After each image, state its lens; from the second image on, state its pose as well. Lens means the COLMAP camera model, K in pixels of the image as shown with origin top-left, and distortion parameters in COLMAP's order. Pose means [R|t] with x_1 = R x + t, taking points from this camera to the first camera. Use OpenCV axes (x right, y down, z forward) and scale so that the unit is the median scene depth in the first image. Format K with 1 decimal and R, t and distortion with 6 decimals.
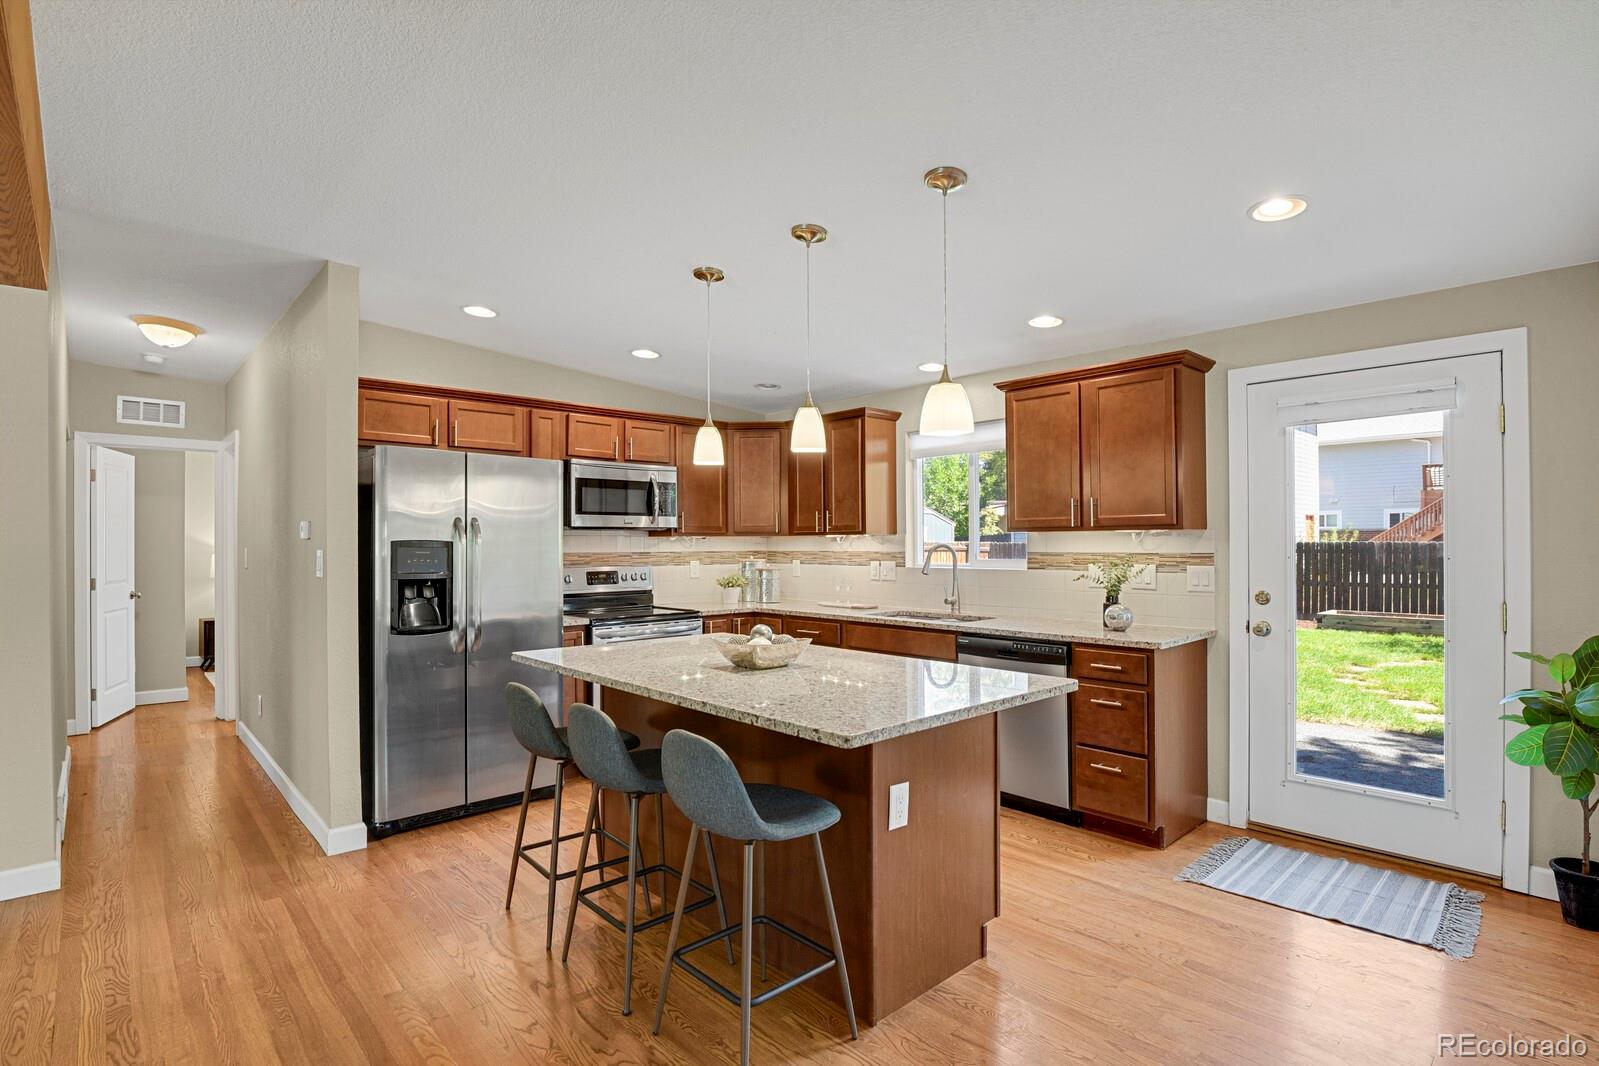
lens RADIAL K [[784.7, 0, 802.4], [0, 784.7, 540.7], [0, 0, 1]] dist [-0.018861, -0.007096]
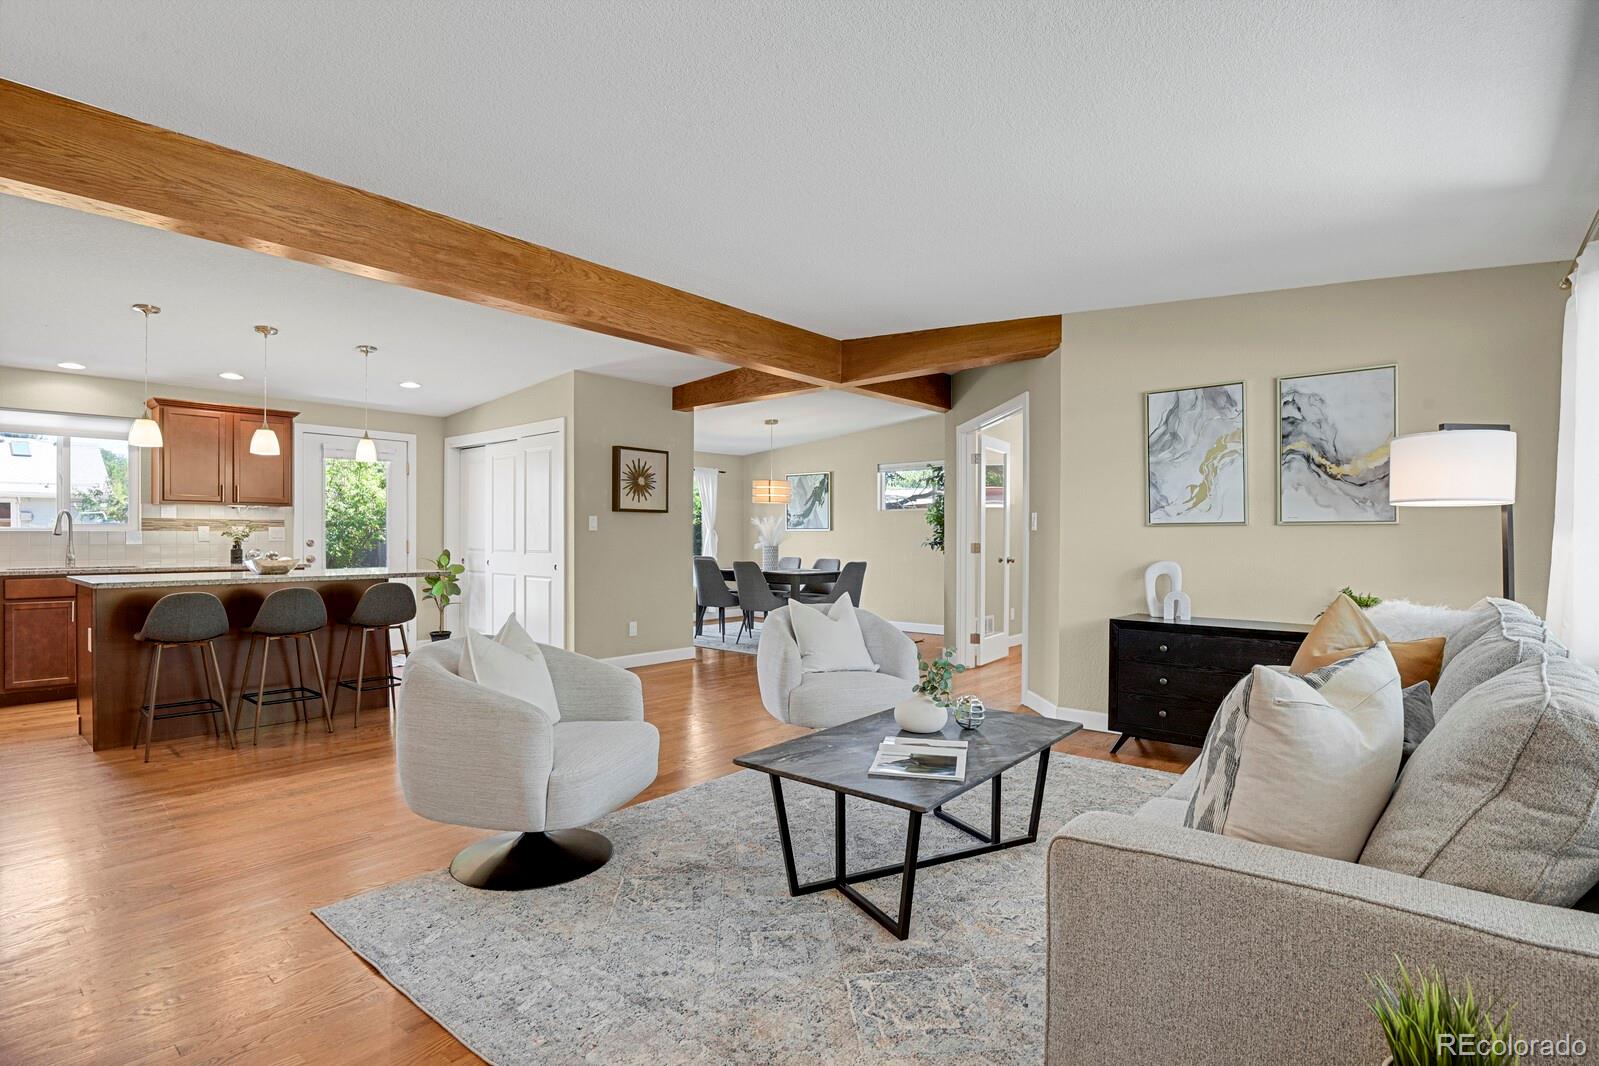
lens RADIAL K [[784.7, 0, 802.4], [0, 784.7, 540.7], [0, 0, 1]] dist [-0.018861, -0.007096]
pose [[-0.118920, -0.003196, 0.992899, -1.262064], [-0.005506, 0.999982, 0.002560, 0.046759], [-0.992889, -0.005162, -0.118936, 0.005069]]
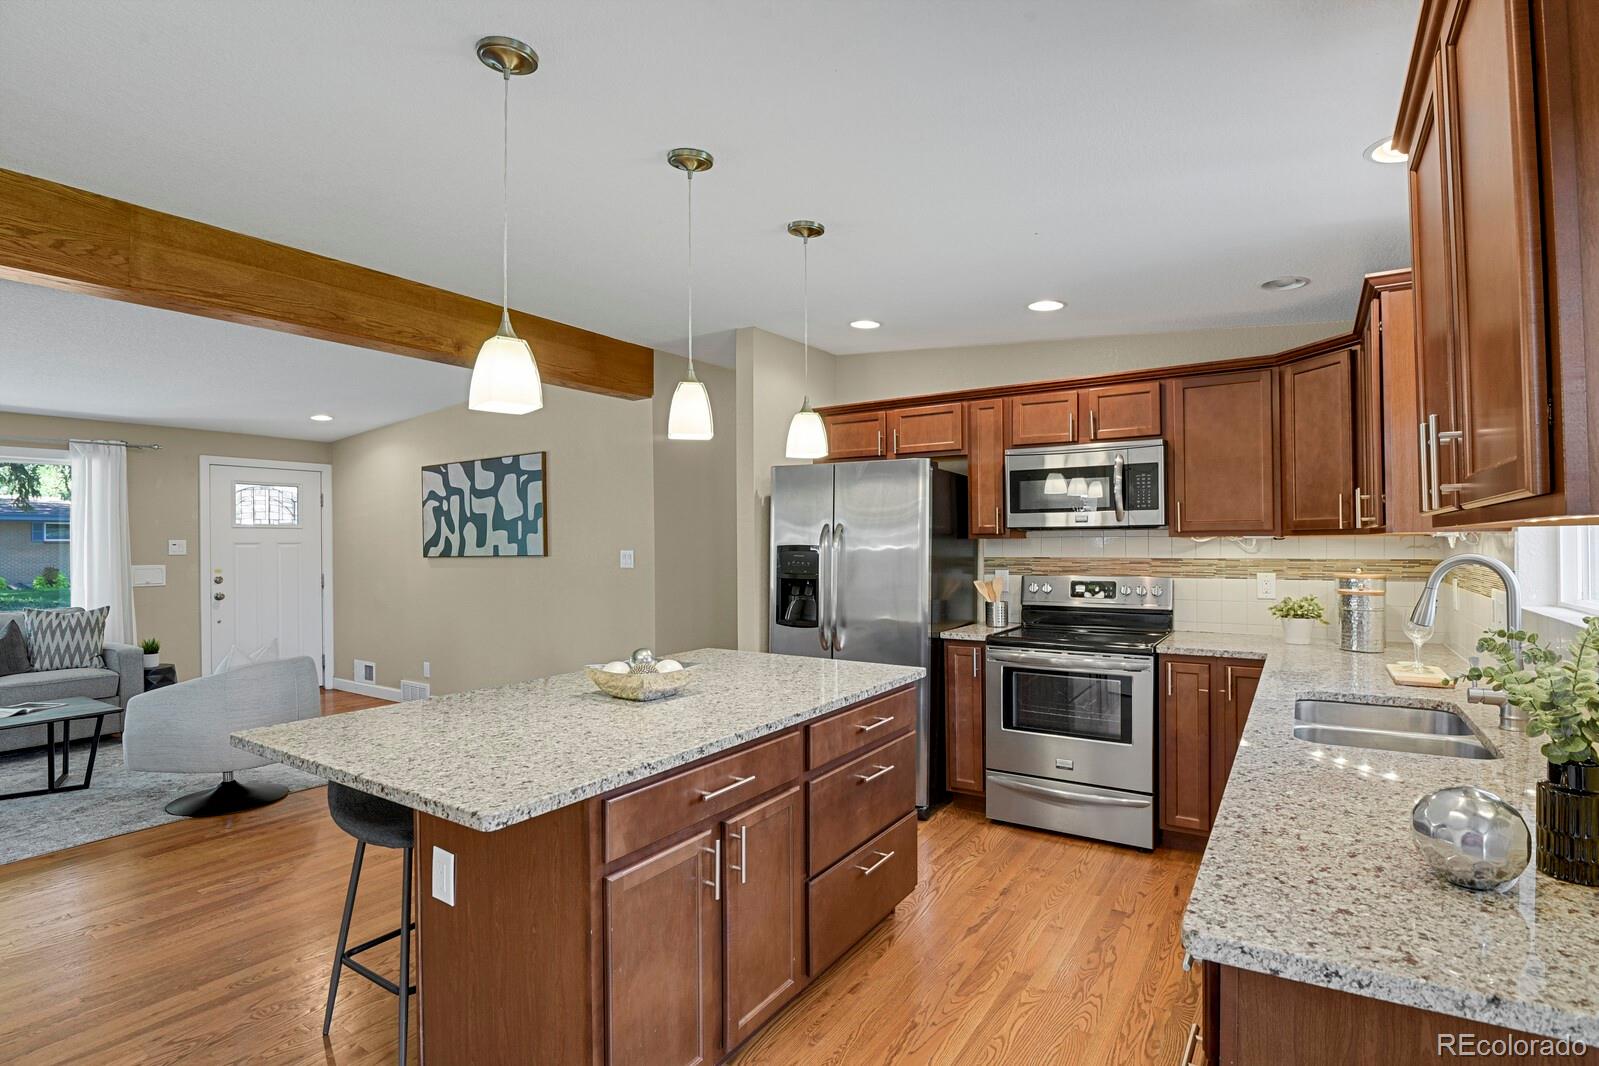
lens RADIAL K [[784.7, 0, 802.4], [0, 784.7, 540.7], [0, 0, 1]] dist [-0.018861, -0.007096]
pose [[0.244750, 0.000998, -0.969586, 0.537706], [0.009228, 0.999952, 0.003358, -0.009552], [0.969542, -0.009769, 0.244729, 0.616195]]
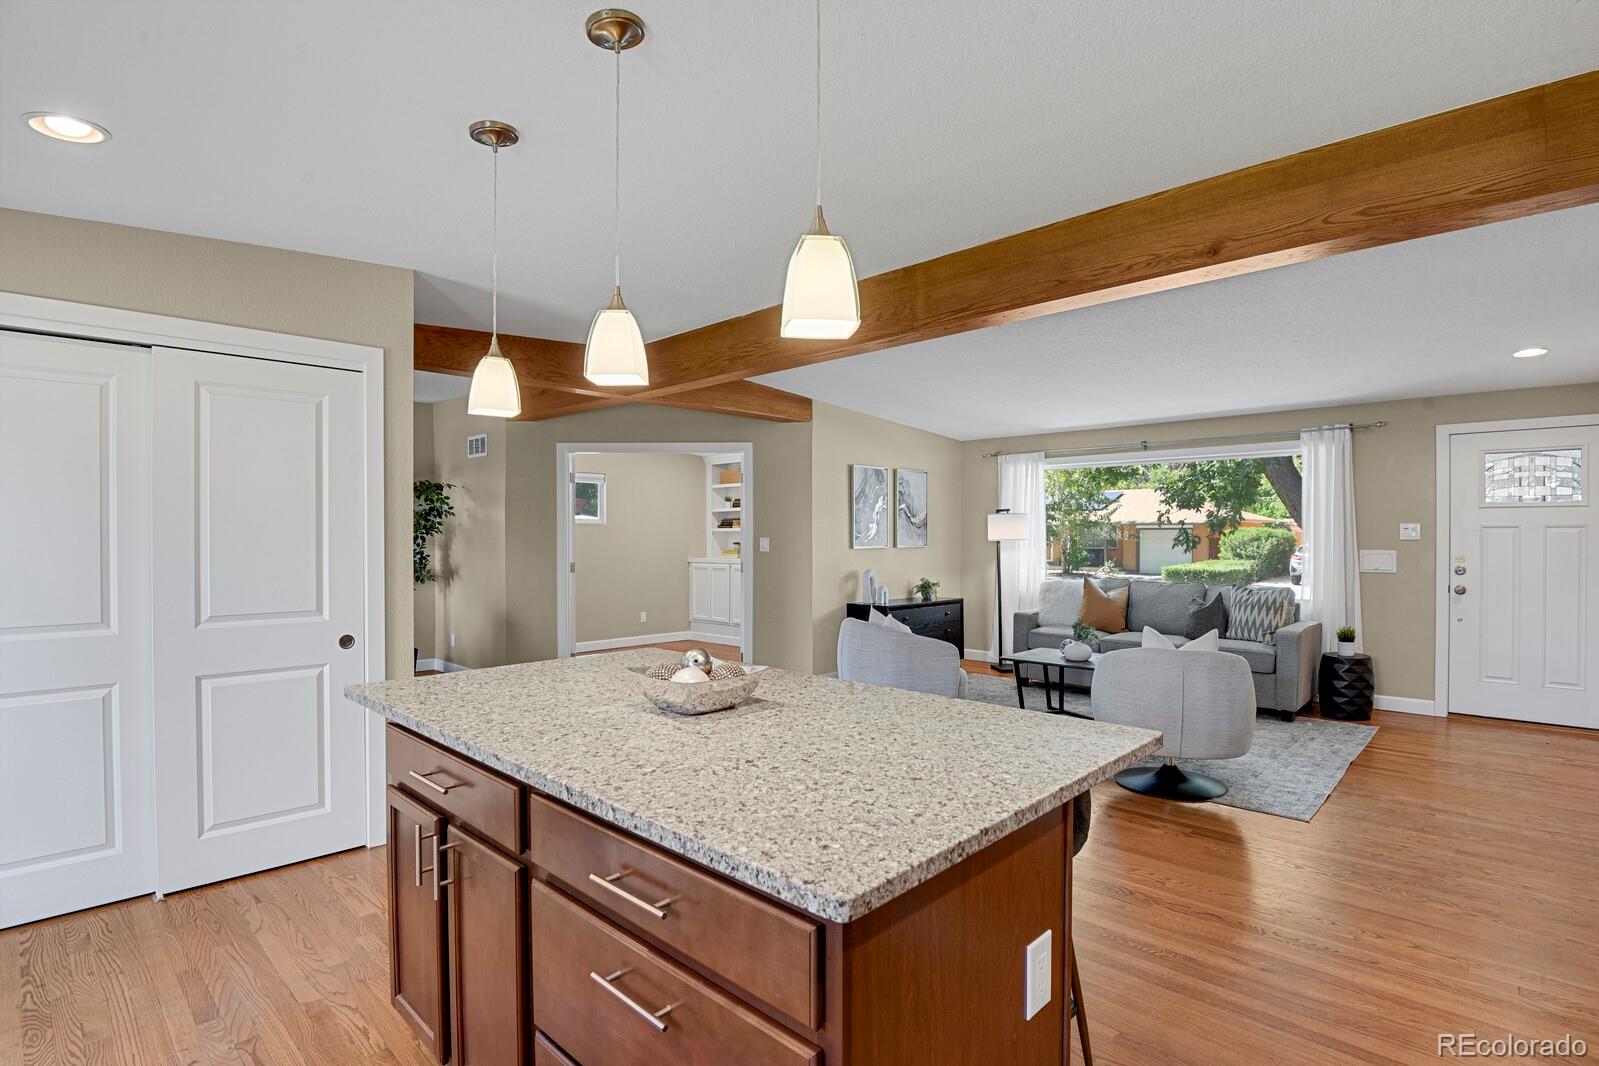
lens RADIAL K [[784.7, 0, 802.4], [0, 784.7, 540.7], [0, 0, 1]] dist [-0.018861, -0.007096]
pose [[-0.998264, 0.003780, -0.058774, -0.072732], [0.003617, 0.999989, 0.002877, 0.005630], [0.058784, 0.002660, -0.998267, 1.098428]]
